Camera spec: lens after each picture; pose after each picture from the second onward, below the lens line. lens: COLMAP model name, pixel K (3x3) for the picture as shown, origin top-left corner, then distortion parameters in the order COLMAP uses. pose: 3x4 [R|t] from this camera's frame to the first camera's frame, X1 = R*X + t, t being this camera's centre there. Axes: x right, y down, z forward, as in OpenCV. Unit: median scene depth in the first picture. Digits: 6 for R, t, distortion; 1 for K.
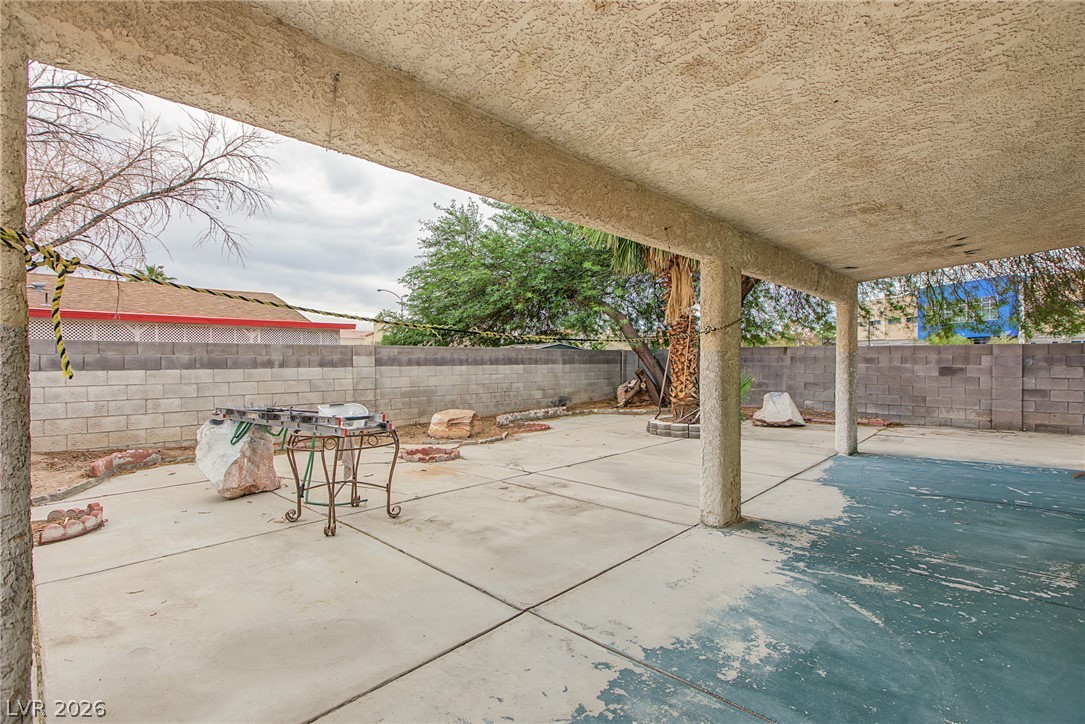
lens RADIAL K [[504.0, 0, 541.5], [0, 504.0, 360.3], [0, 0, 1]] dist [-0.016222, 0.005270]
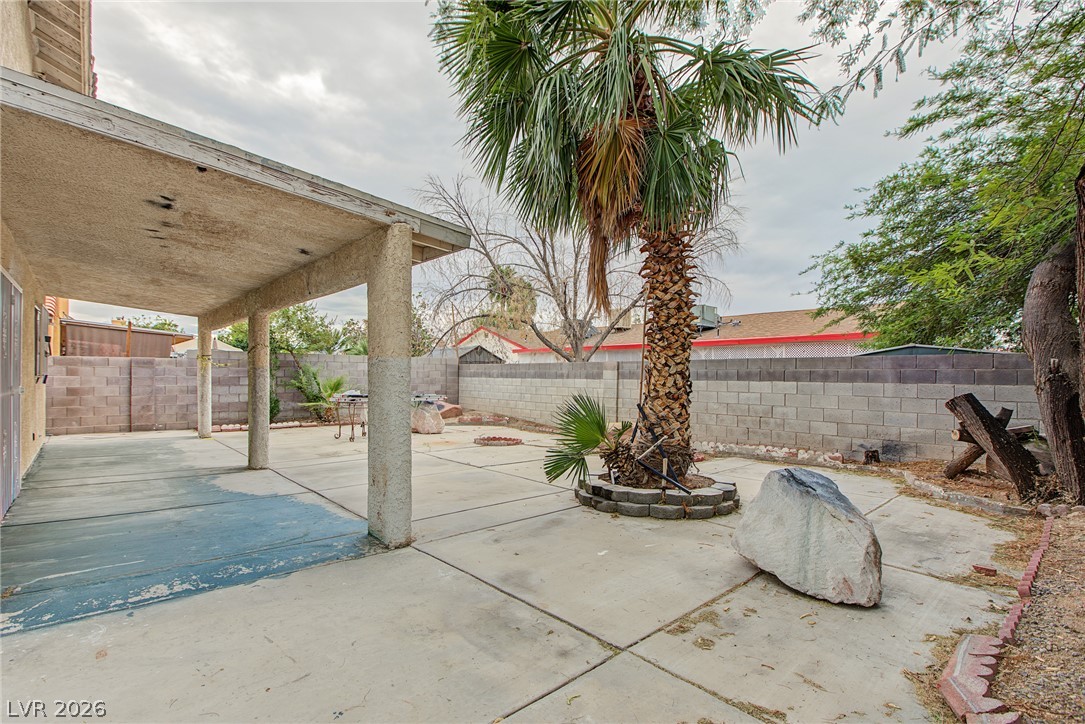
lens RADIAL K [[504.0, 0, 541.5], [0, 504.0, 369.4], [0, 0, 1]] dist [-0.016222, 0.005270]
pose [[-0.068816, -0.009662, -0.997583, 0.705223], [-0.009135, 0.999917, -0.009055, 0.001387], [0.997588, 0.008489, -0.068898, 0.738248]]
